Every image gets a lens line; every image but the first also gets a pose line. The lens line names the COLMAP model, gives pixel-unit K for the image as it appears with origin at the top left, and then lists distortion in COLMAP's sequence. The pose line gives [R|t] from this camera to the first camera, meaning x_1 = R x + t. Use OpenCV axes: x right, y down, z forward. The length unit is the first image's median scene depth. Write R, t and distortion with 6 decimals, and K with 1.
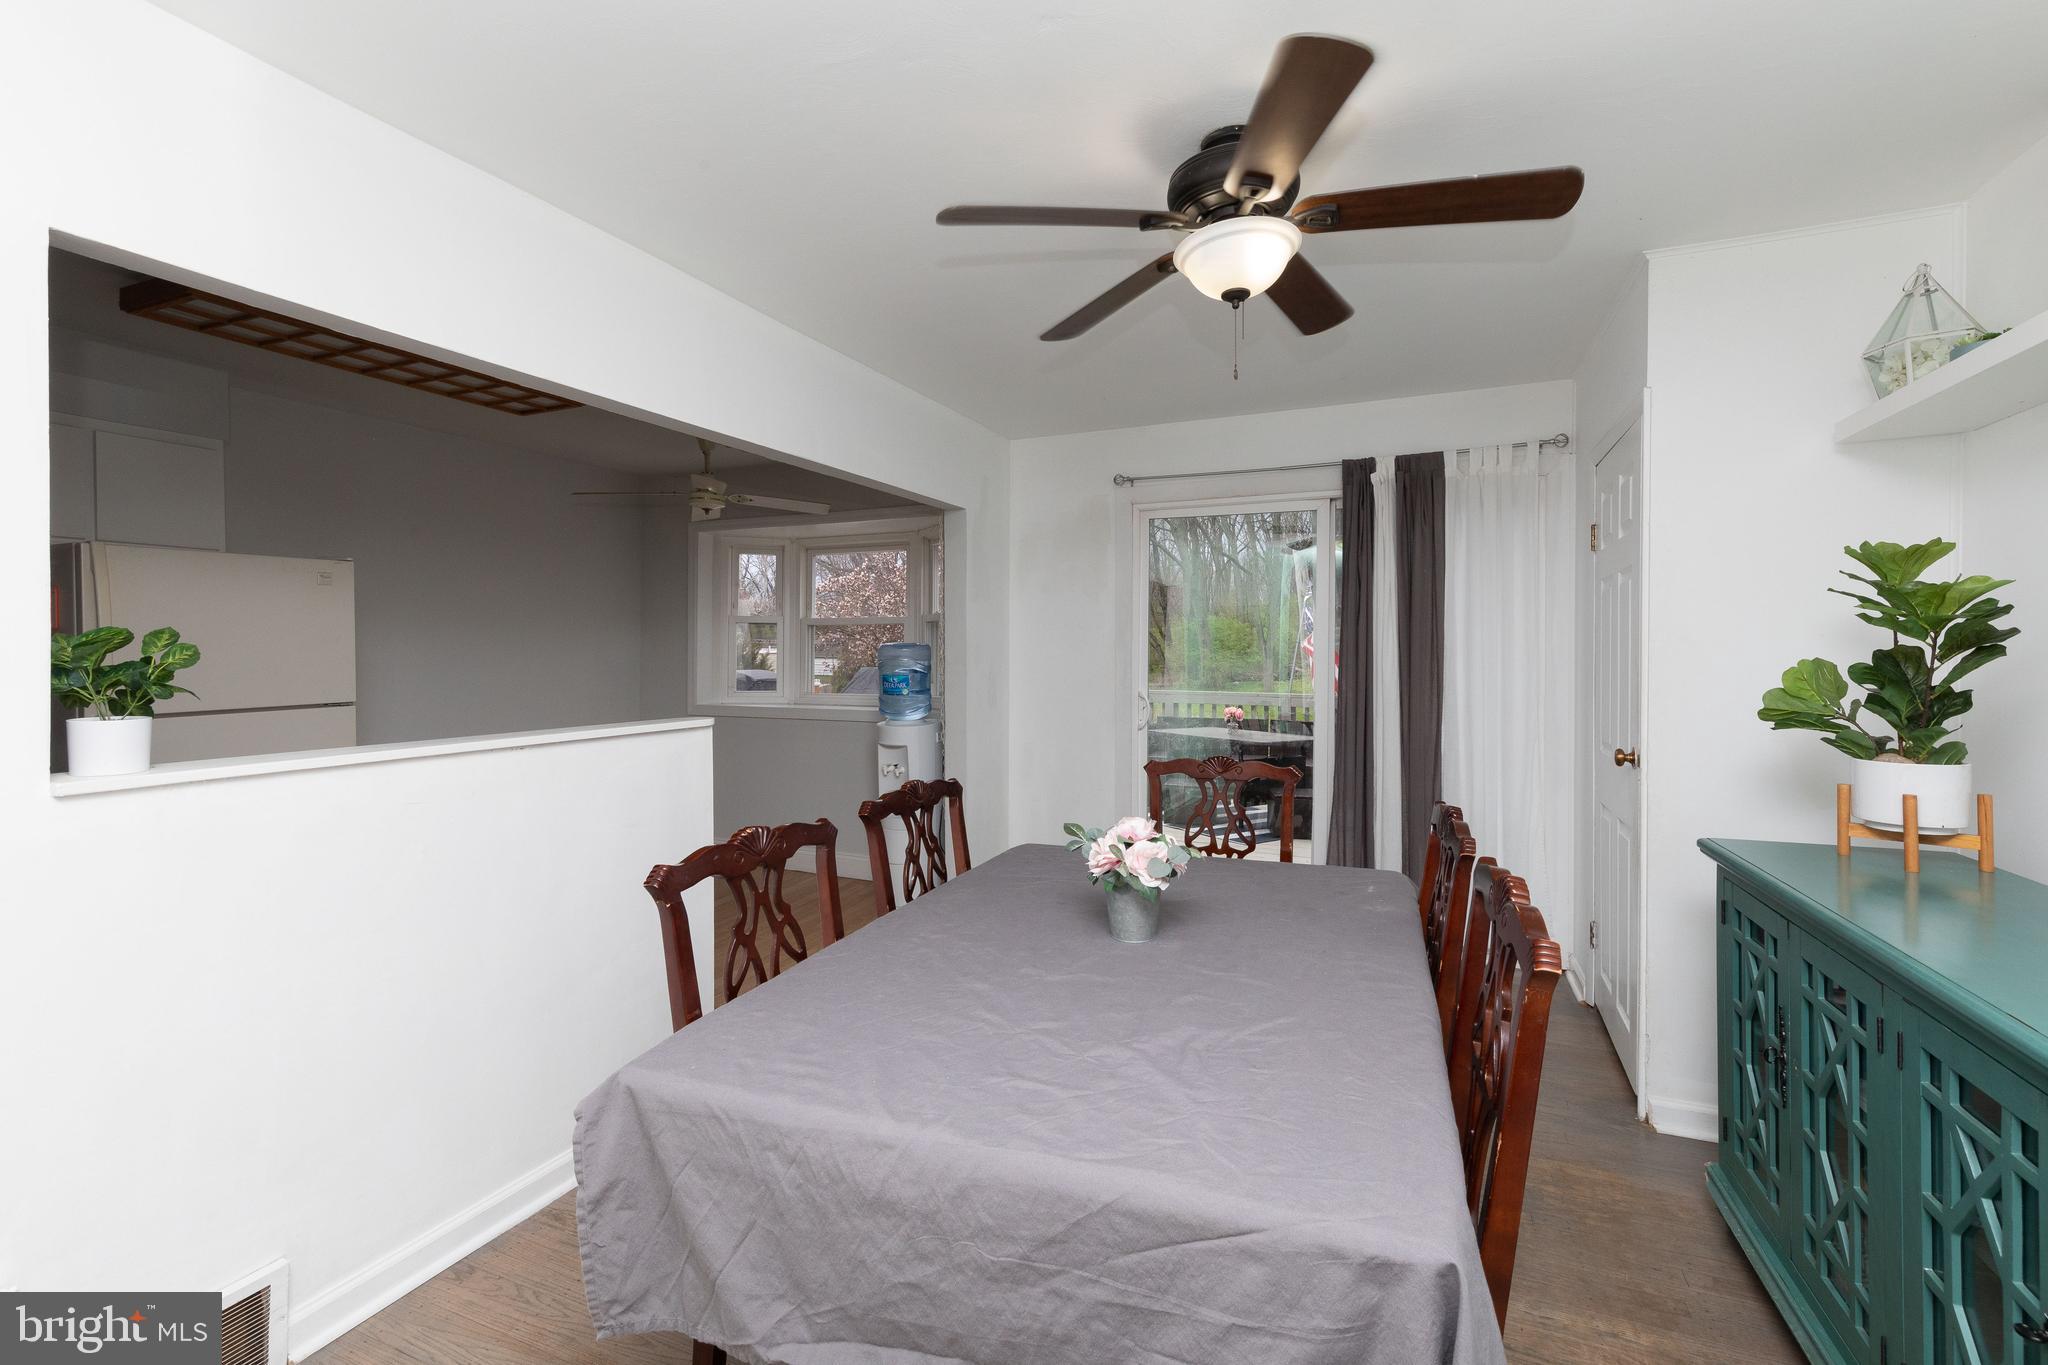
lens RADIAL K [[866.4, 0, 1023.1], [0, 866.4, 662.6], [0, 0, 1]] dist [0.001963, 0.000179]
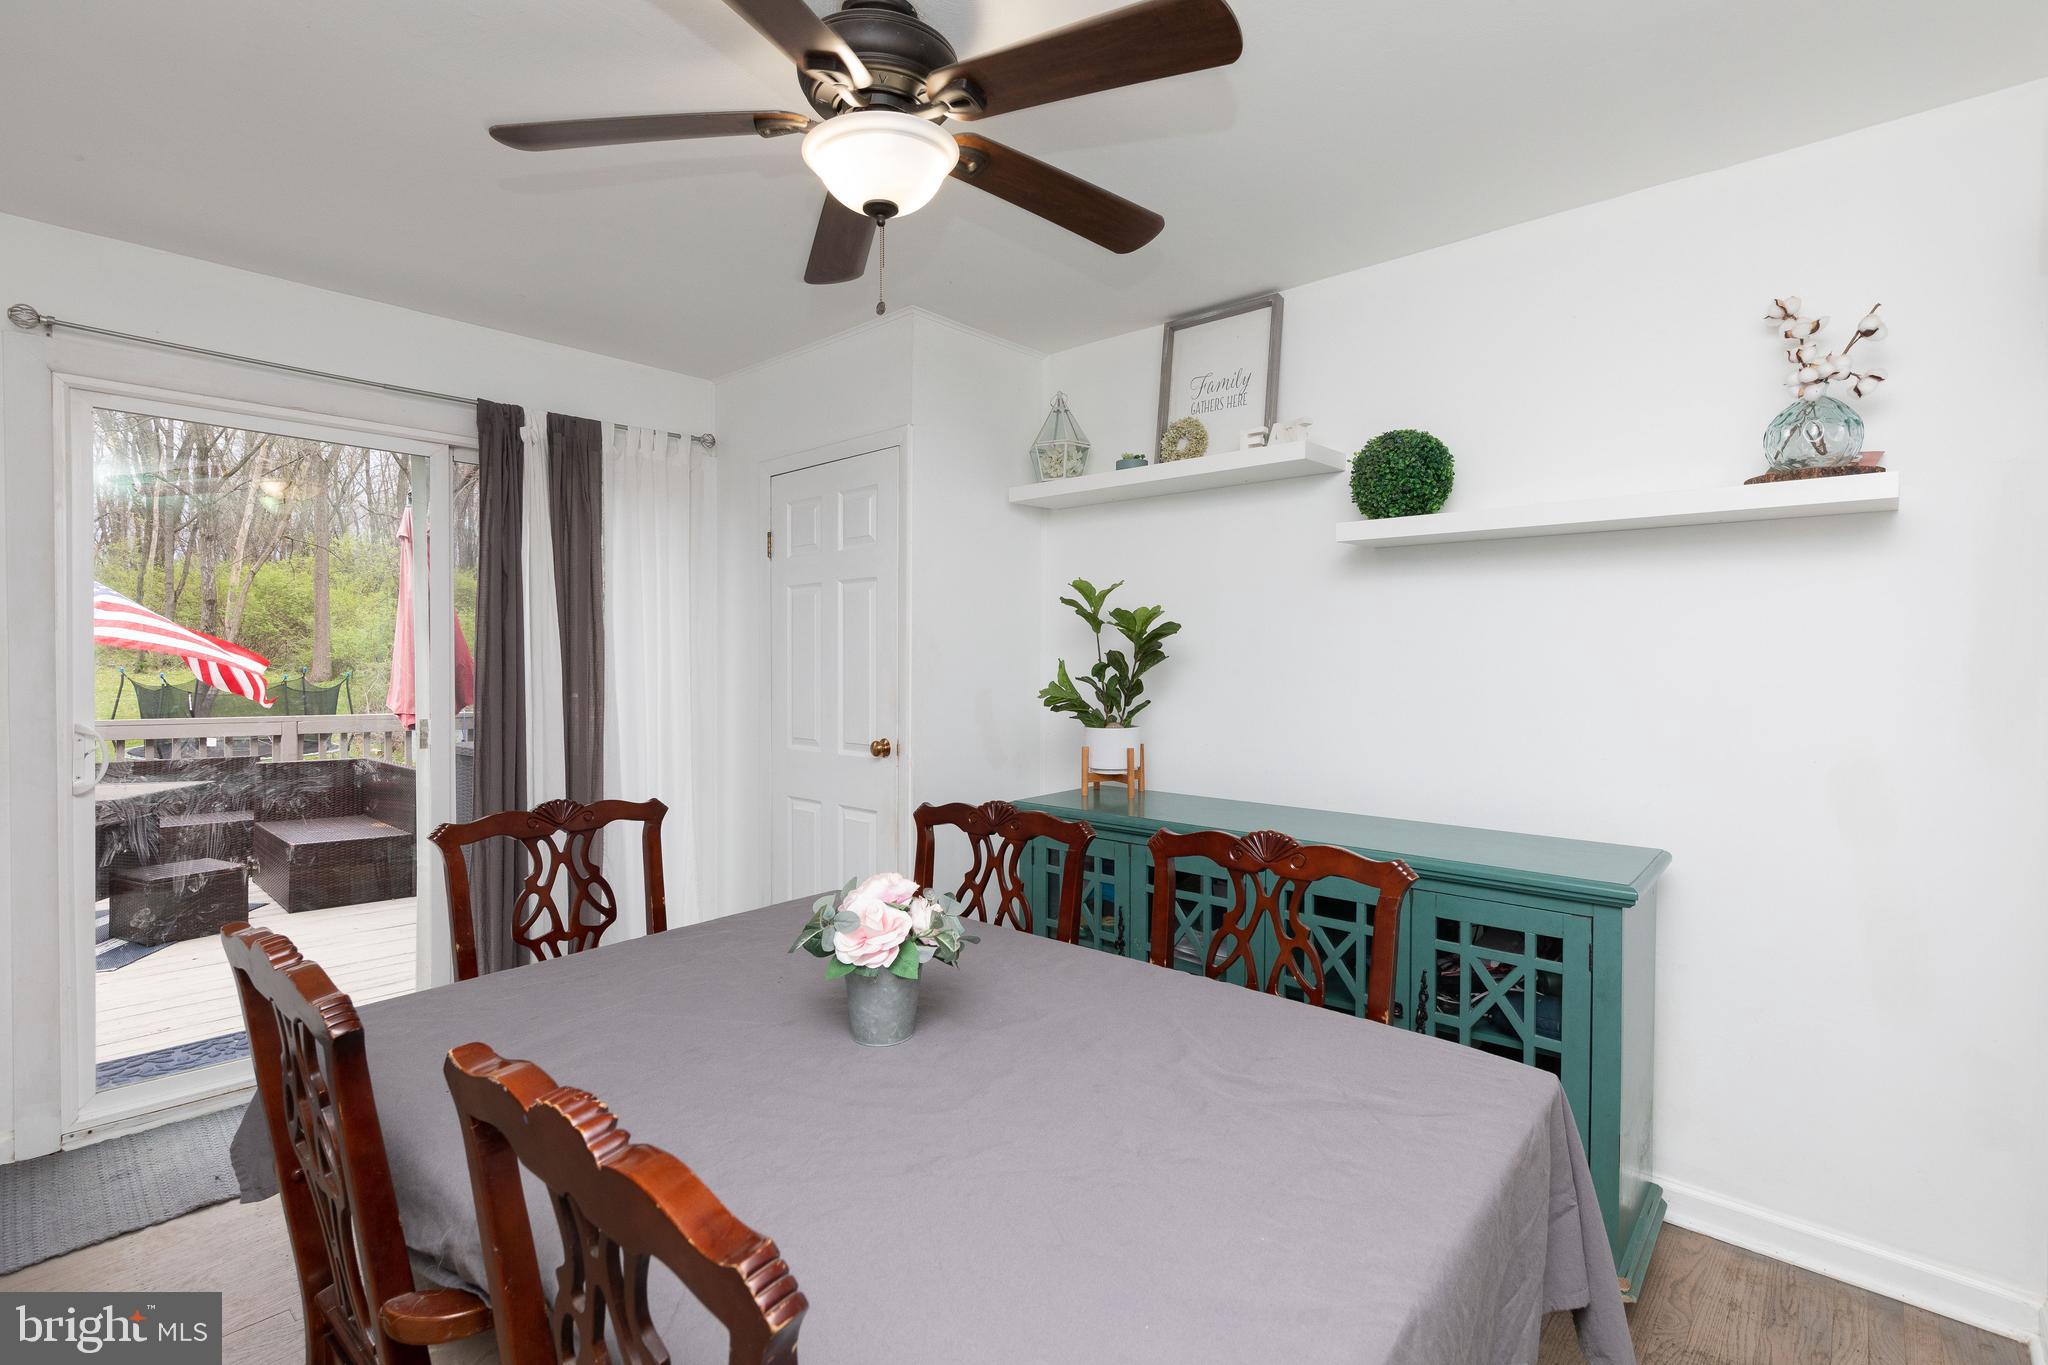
lens RADIAL K [[960.7, 0, 1024.7], [0, 960.7, 677.9], [0, 0, 1]] dist [-0.002279, -0.000275]
pose [[0.305611, -0.018121, 0.951984, -0.305388], [0.008387, 0.999831, 0.016339, -0.000723], [-0.952120, 0.002991, 0.305711, 0.313022]]
